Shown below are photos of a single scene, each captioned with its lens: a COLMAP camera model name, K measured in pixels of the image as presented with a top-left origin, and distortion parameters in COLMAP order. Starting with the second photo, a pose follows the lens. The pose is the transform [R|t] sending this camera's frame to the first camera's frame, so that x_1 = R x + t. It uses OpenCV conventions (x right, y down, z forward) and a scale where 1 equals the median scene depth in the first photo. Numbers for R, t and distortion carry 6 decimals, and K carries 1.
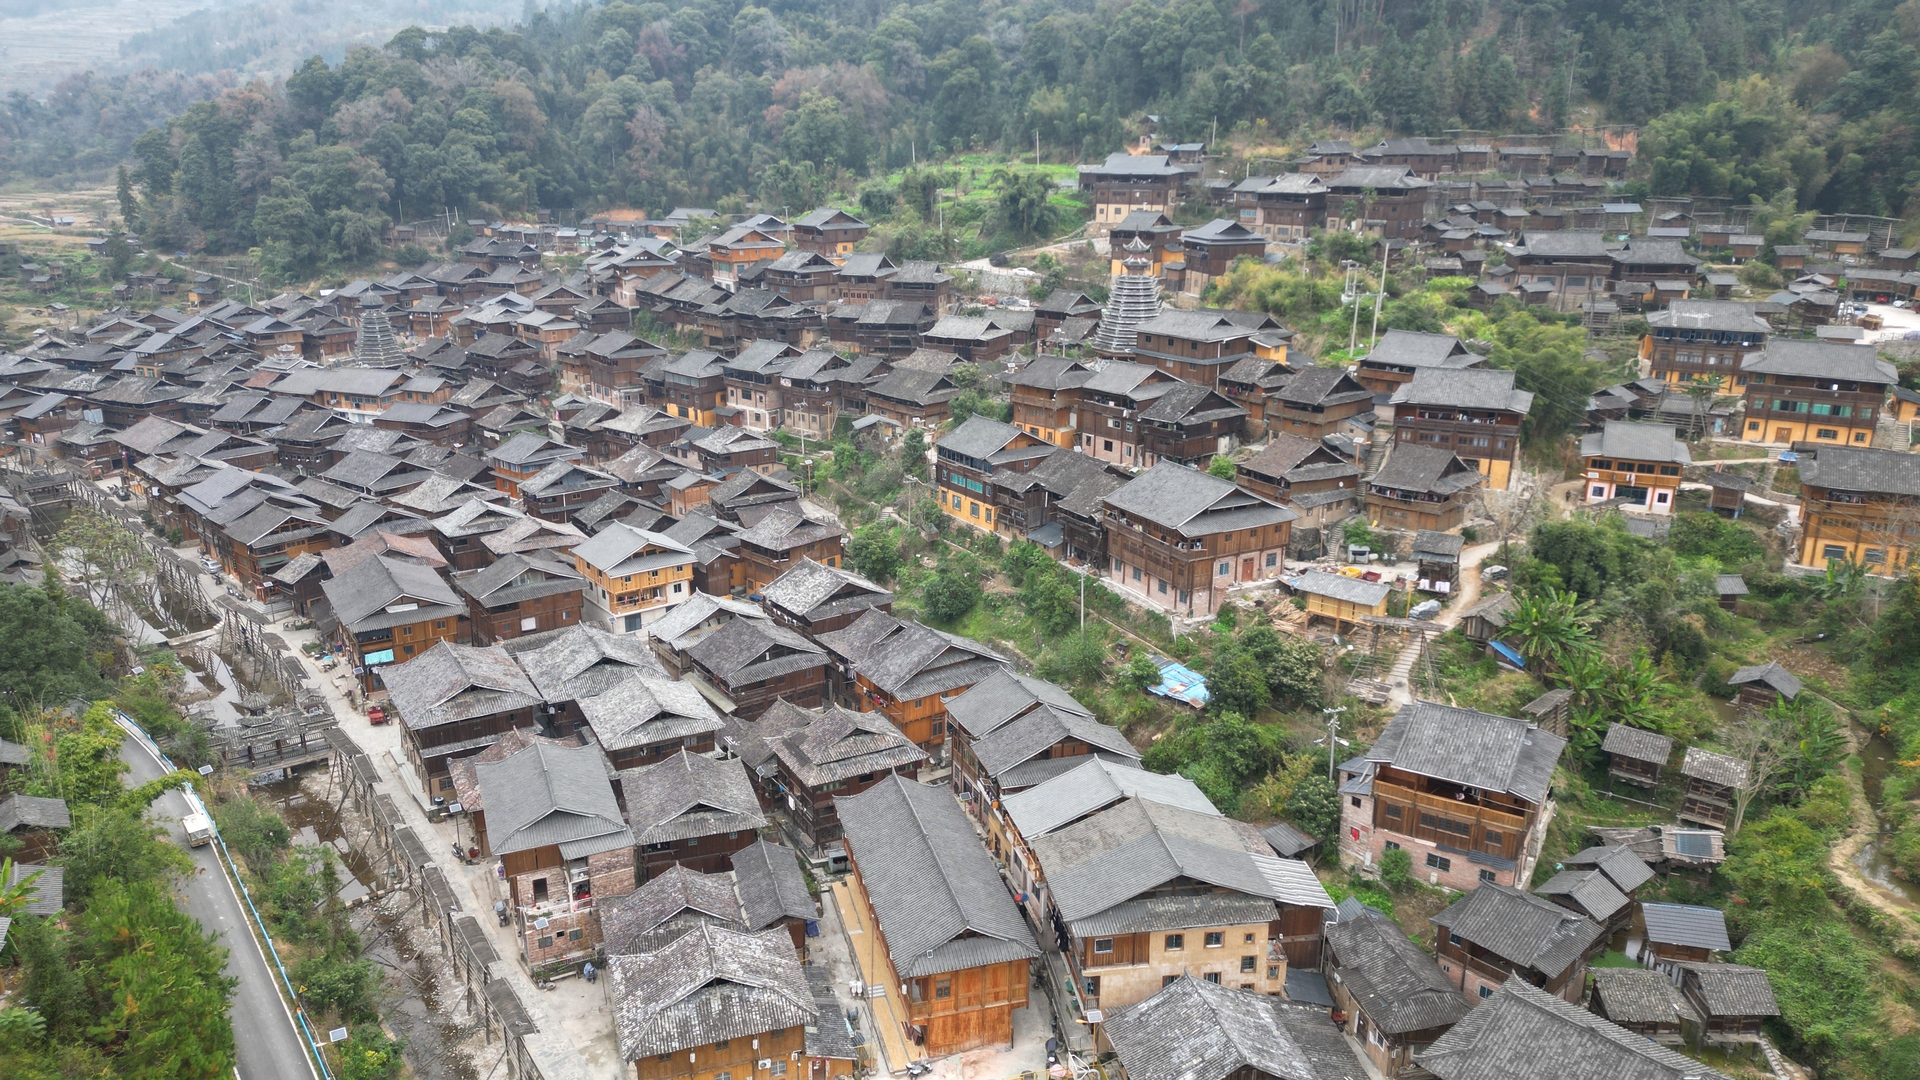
lens RADIAL K [[1331.6, 0, 960.0], [0, 1331.6, 540.0], [0, 0, 1]] dist [0.091065, -0.086652]
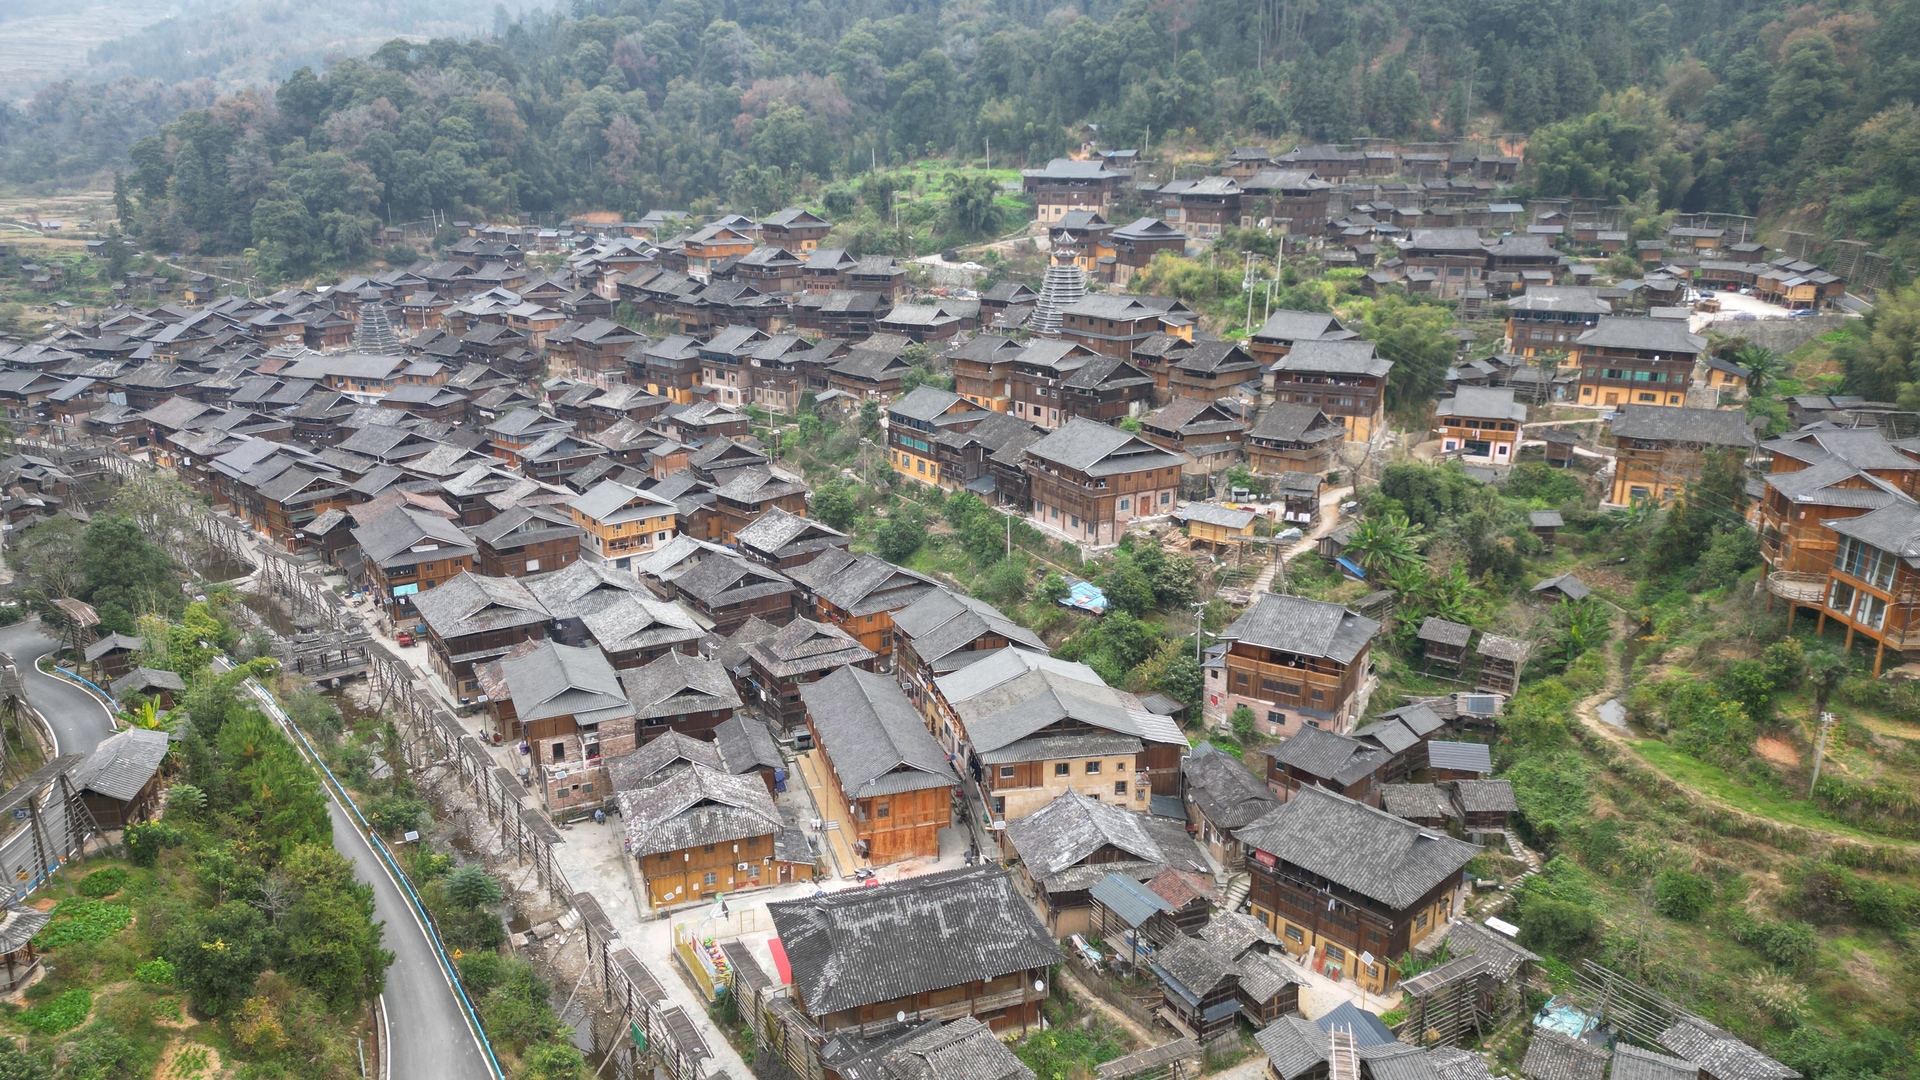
lens RADIAL K [[1331.6, 0, 960.0], [0, 1331.6, 540.0], [0, 0, 1]] dist [0.091065, -0.086652]
pose [[0.999750, -0.006285, 0.021477, 0.015243], [0.006397, 0.999966, -0.005171, 0.036576], [-0.021444, 0.005307, 0.999756, -0.118219]]
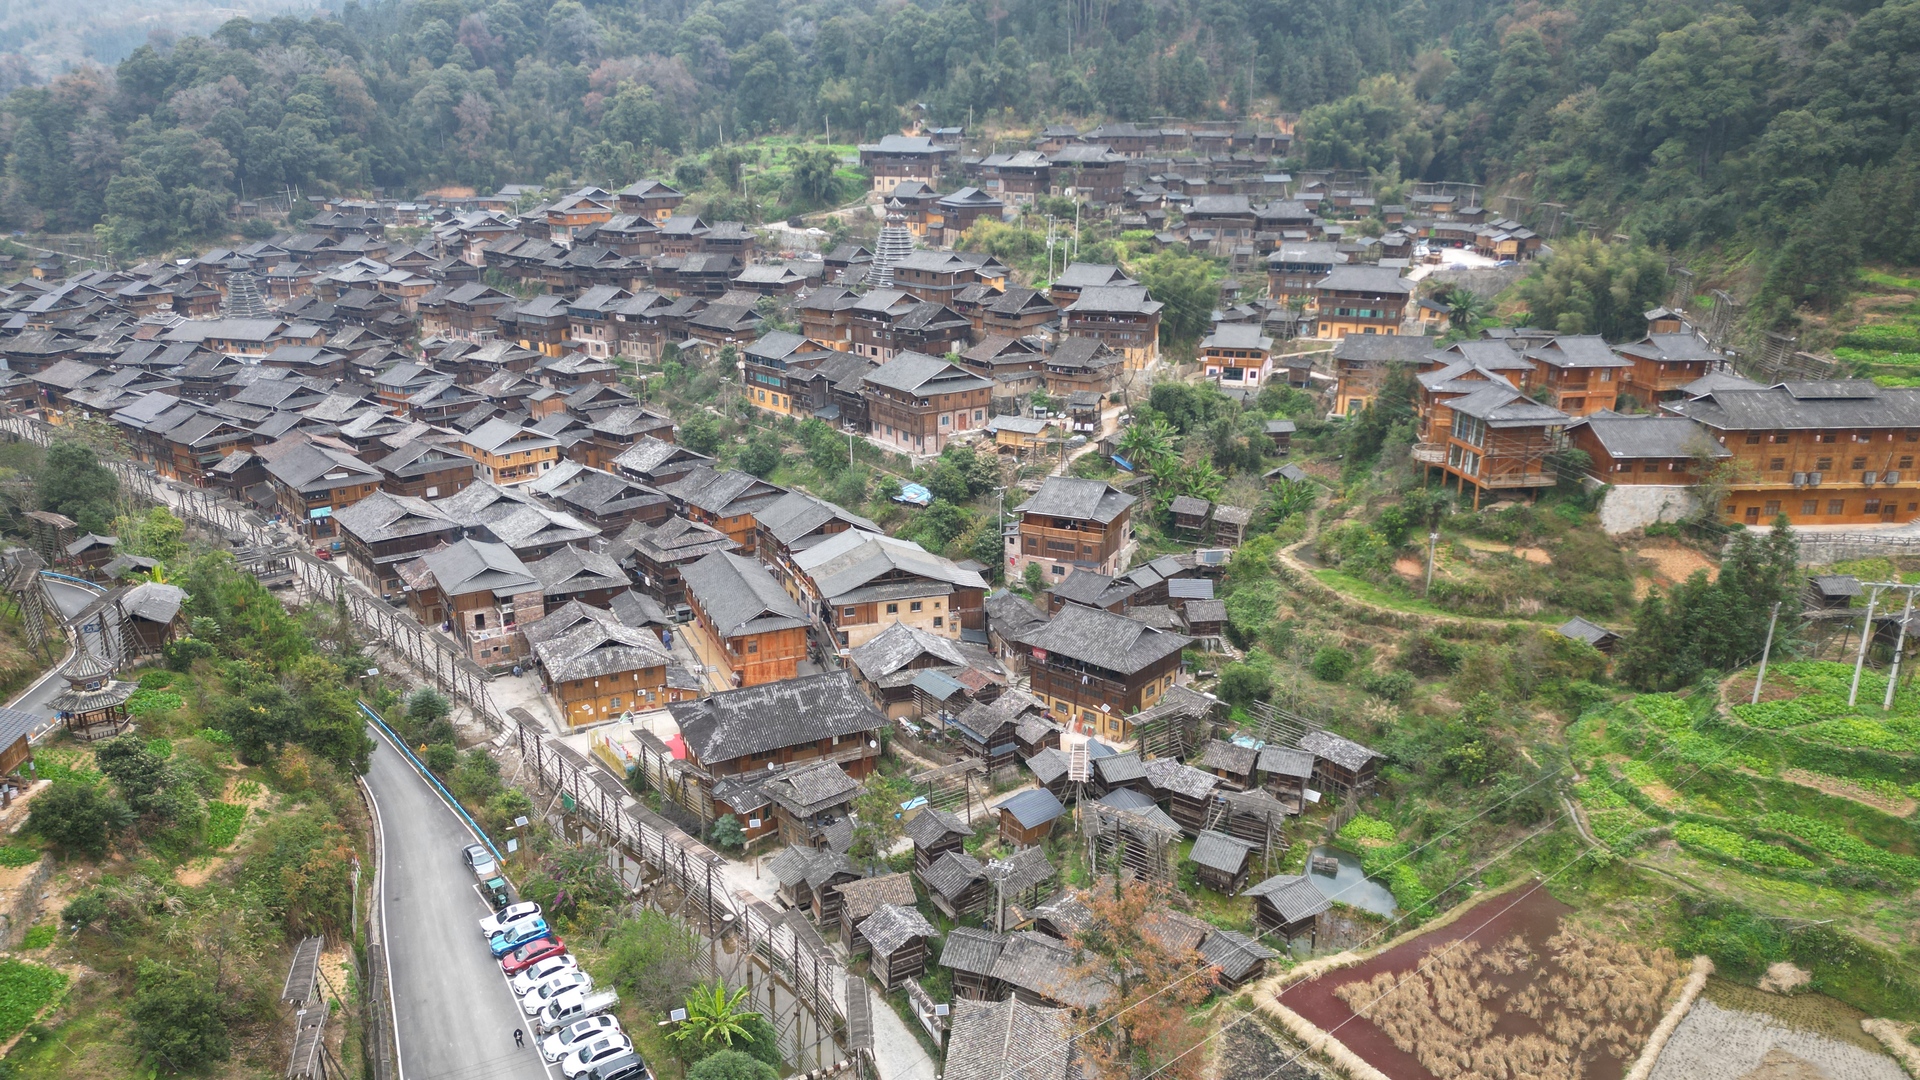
lens RADIAL K [[1331.6, 0, 960.0], [0, 1331.6, 540.0], [0, 0, 1]] dist [0.091065, -0.086652]
pose [[0.991428, -0.039787, 0.124446, 0.017865], [0.038659, 0.999187, 0.011471, 0.085022], [-0.124801, -0.006561, 0.992160, -0.274537]]
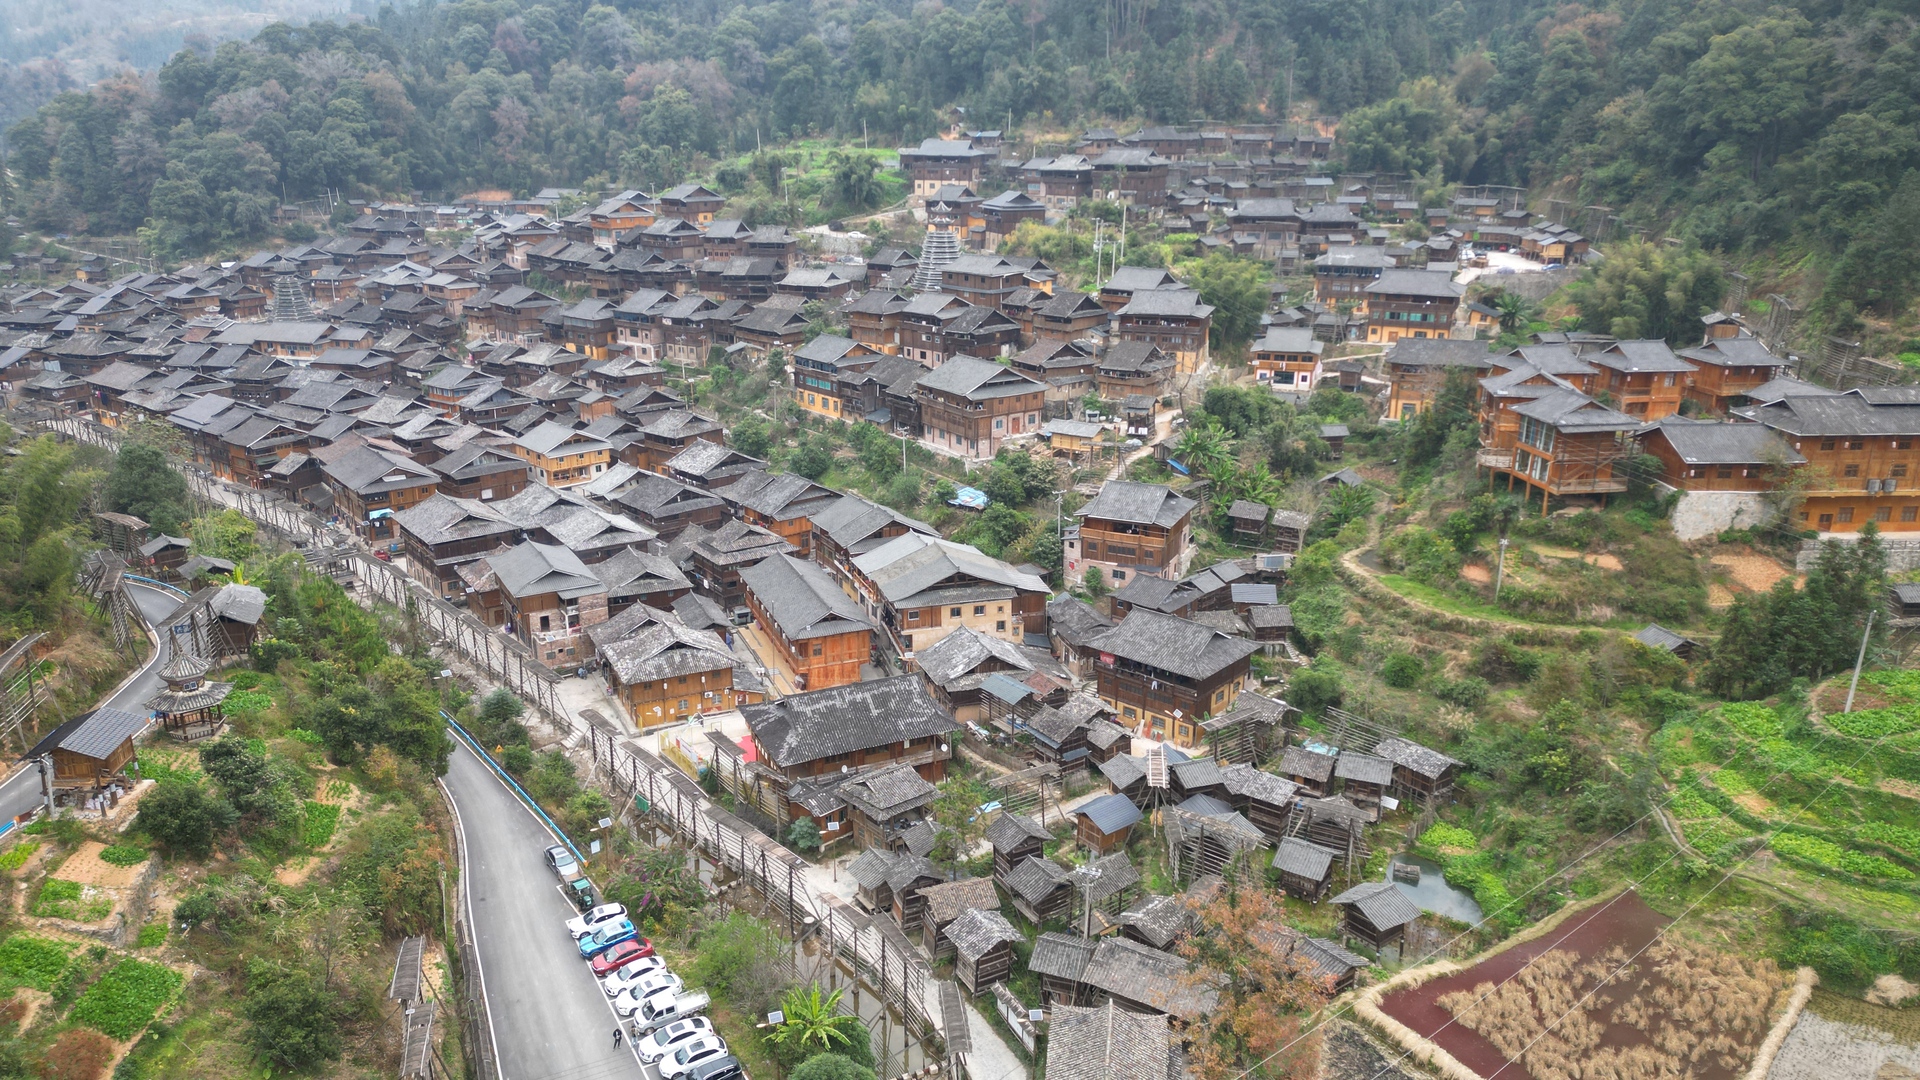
lens RADIAL K [[1331.6, 0, 960.0], [0, 1331.6, 540.0], [0, 0, 1]] dist [0.091065, -0.086652]
pose [[0.993040, -0.036160, 0.112093, -0.007091], [0.035363, 0.999333, 0.009087, 0.083340], [-0.112347, -0.005060, 0.993656, -0.271870]]
